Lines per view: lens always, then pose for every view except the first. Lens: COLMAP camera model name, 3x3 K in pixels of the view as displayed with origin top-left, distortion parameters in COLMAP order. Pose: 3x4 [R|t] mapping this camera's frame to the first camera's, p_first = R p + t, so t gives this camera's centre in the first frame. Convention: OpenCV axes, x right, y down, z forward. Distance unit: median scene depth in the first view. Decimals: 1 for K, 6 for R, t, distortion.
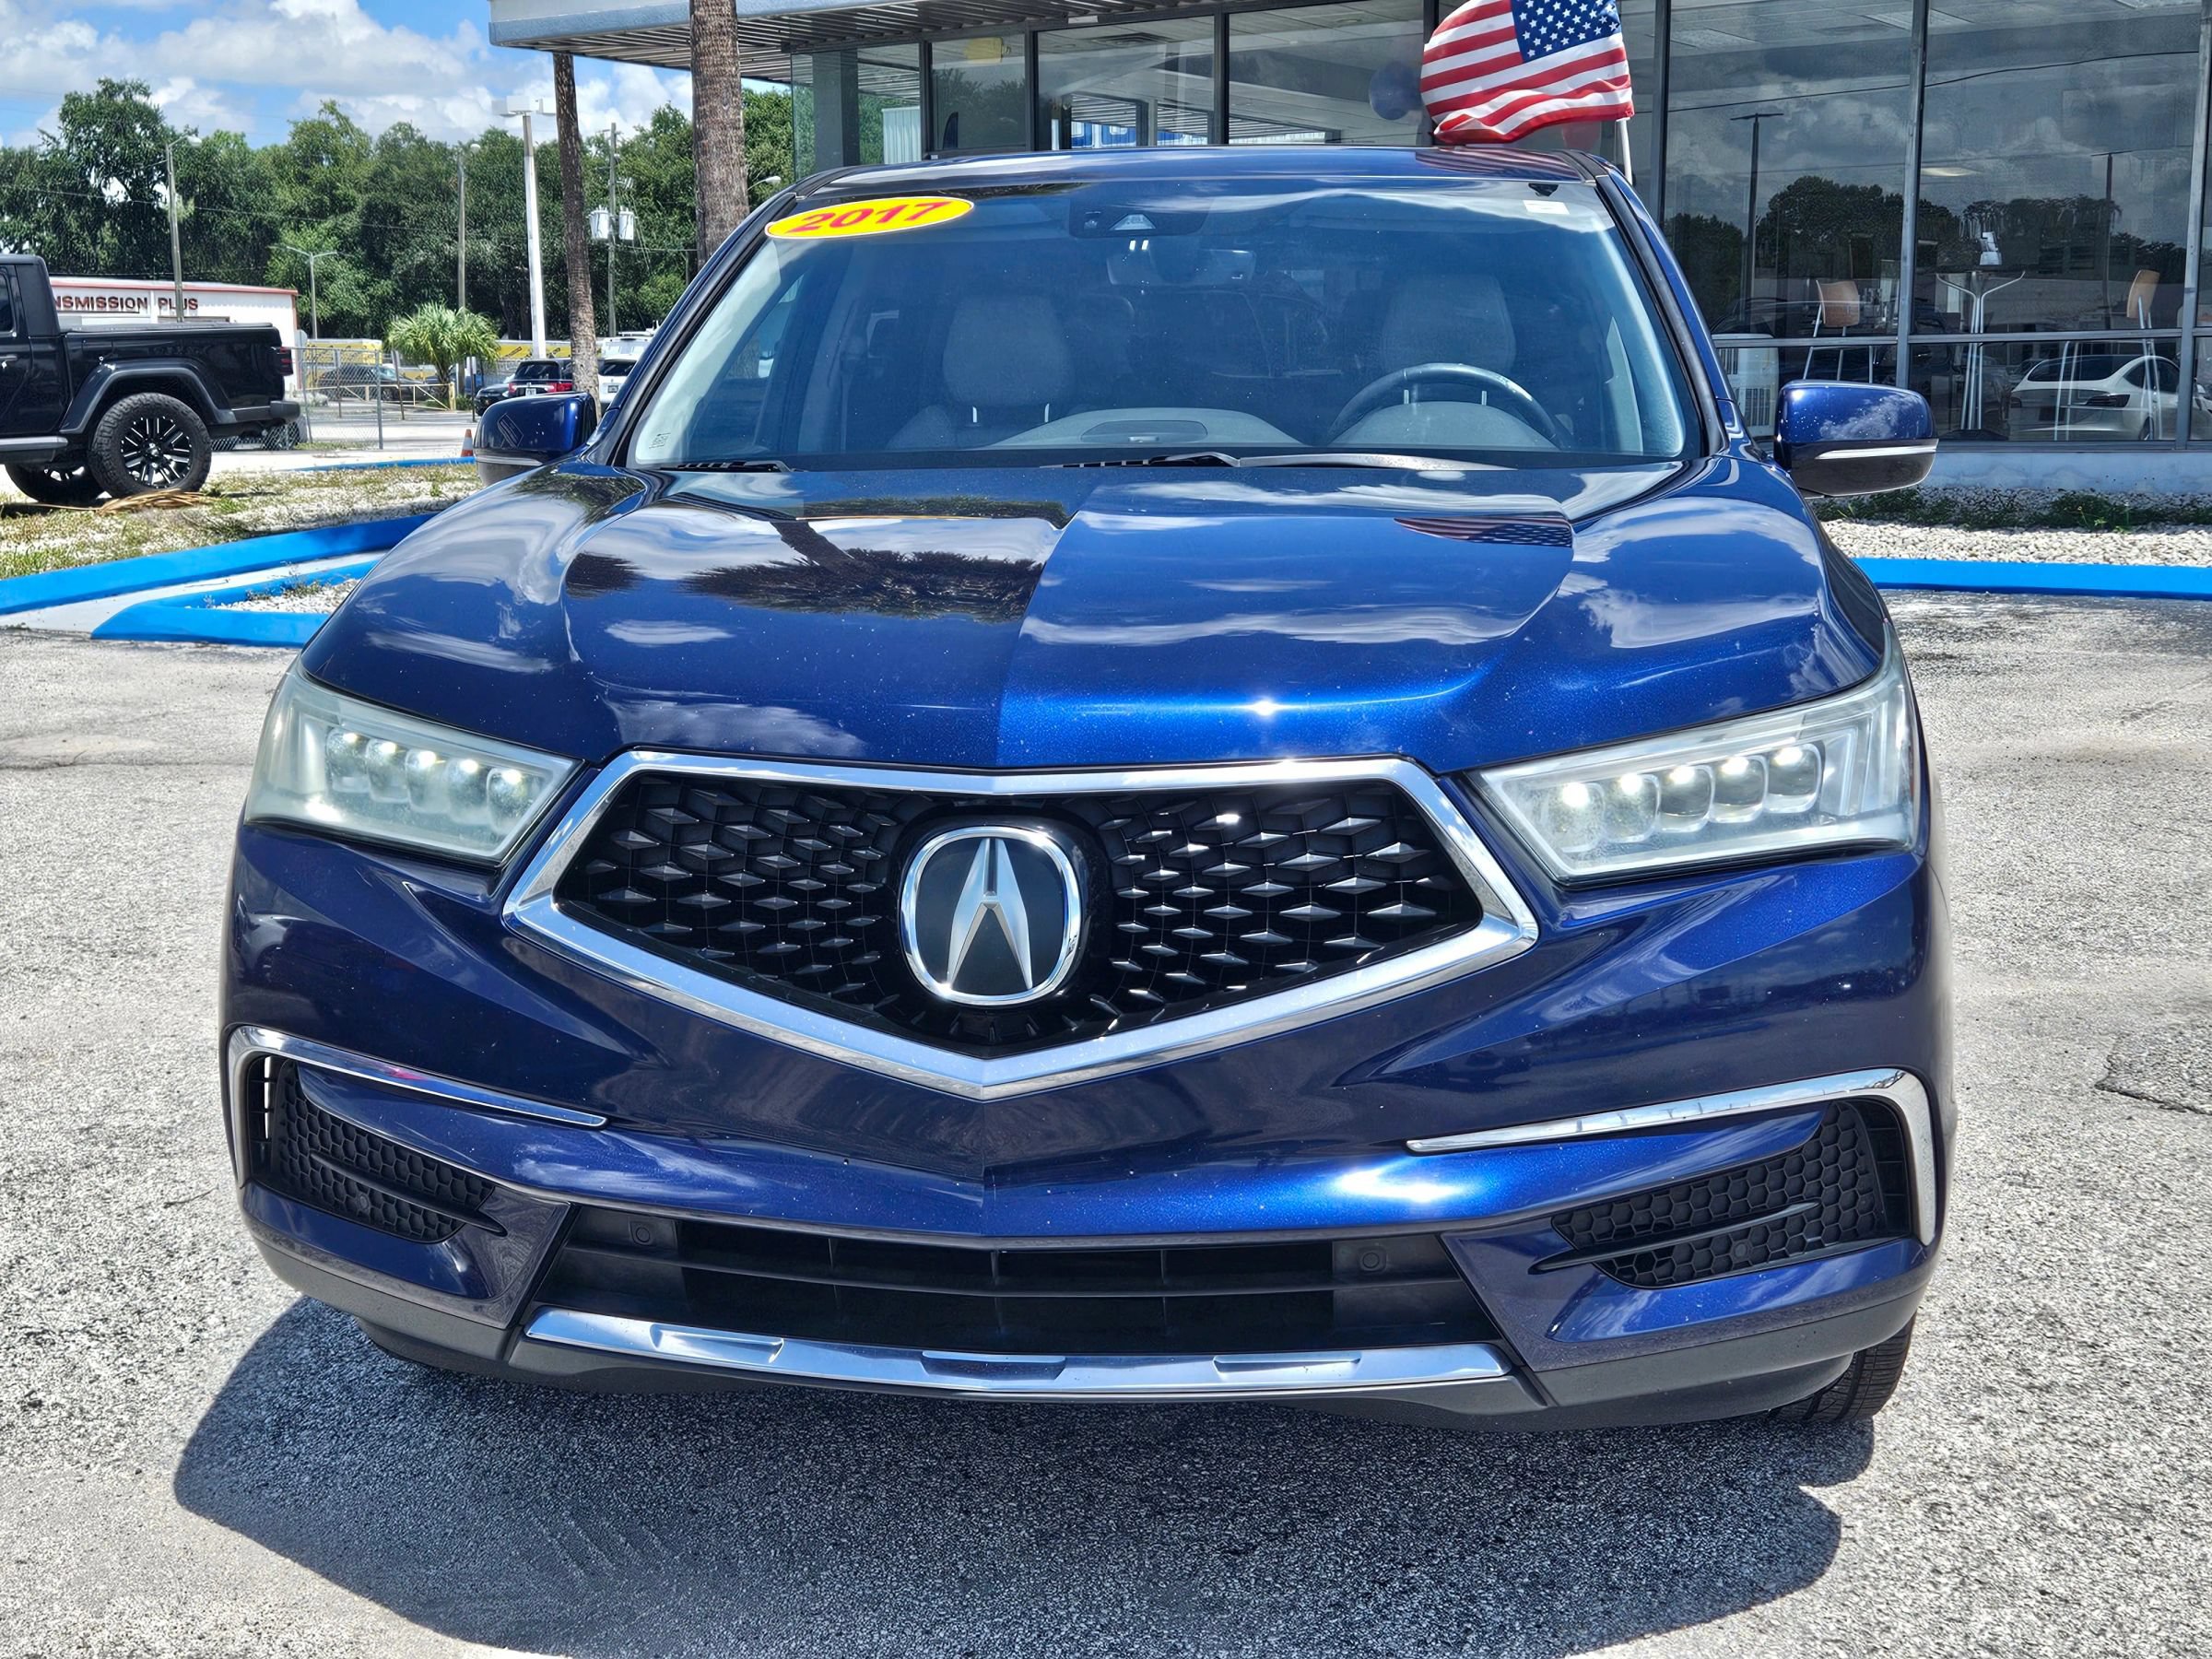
lens RADIAL K [[2806.3, 0, 1043.5], [0, 2806.3, 900.9], [0, 0, 1]] dist [0.008524, 0.241312]
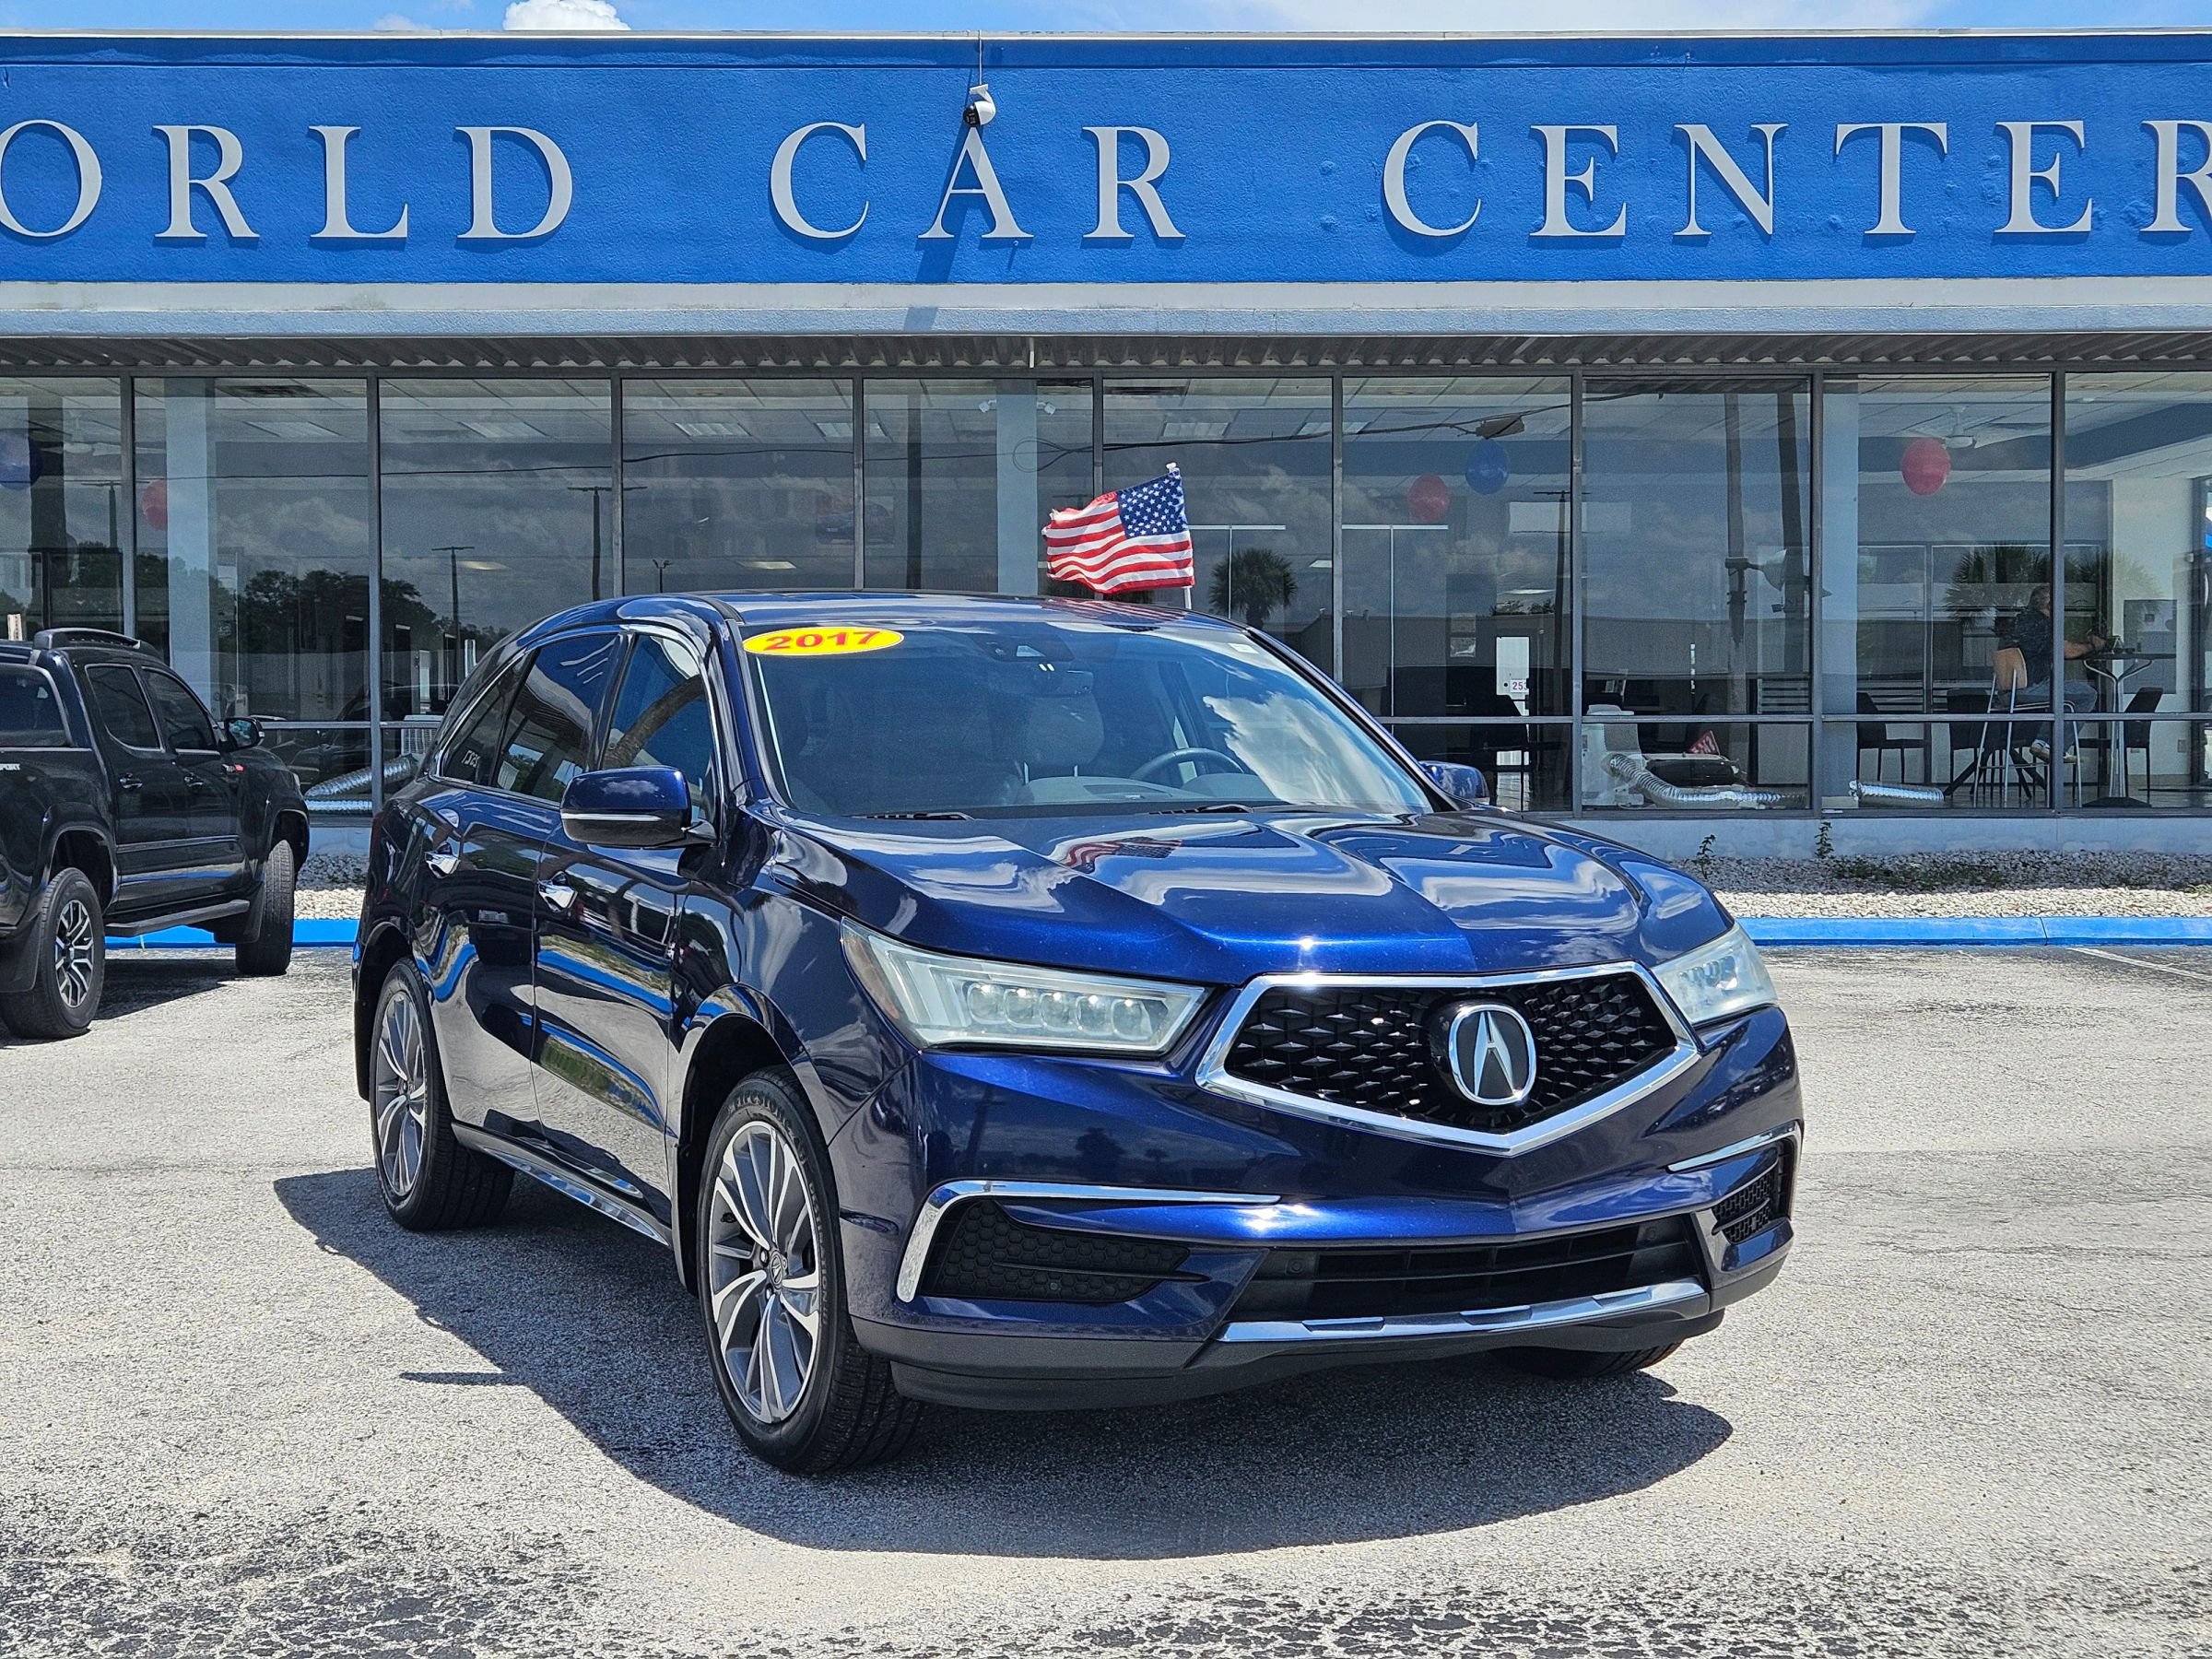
lens RADIAL K [[3289.2, 0, 1104.2], [0, 3289.2, 894.5], [0, 0, 1]] dist [0.055456, -0.127285]
pose [[0.797799, -0.017382, 0.602673, -1.091865], [0.102398, 0.988969, -0.107027, 0.076300], [-0.594164, 0.147099, 0.790779, -0.386056]]
